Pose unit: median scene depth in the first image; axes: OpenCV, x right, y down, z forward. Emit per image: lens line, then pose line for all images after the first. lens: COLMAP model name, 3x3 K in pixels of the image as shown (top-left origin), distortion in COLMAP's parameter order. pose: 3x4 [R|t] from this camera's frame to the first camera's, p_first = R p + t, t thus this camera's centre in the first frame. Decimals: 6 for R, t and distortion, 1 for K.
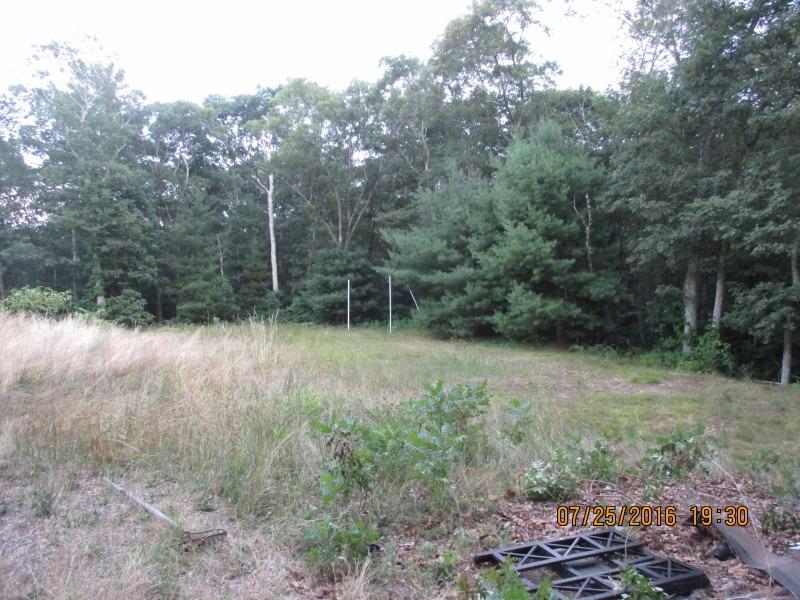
lens RADIAL K [[673.2, 0, 399.8], [0, 673.2, 301.6], [0, 0, 1]] dist [-0.039997, -0.010072]
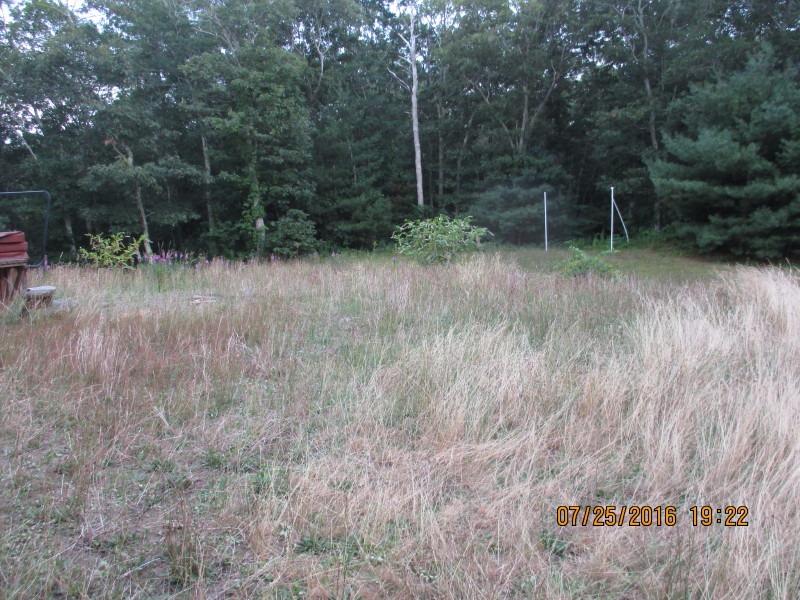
lens RADIAL K [[673.2, 0, 400.2], [0, 673.2, 298.8], [0, 0, 1]] dist [-0.039997, -0.010072]
pose [[0.997025, -0.032748, 0.069773, -0.321290], [0.023143, 0.990675, 0.134270, -0.016320], [-0.073519, -0.132256, 0.988485, 0.146288]]
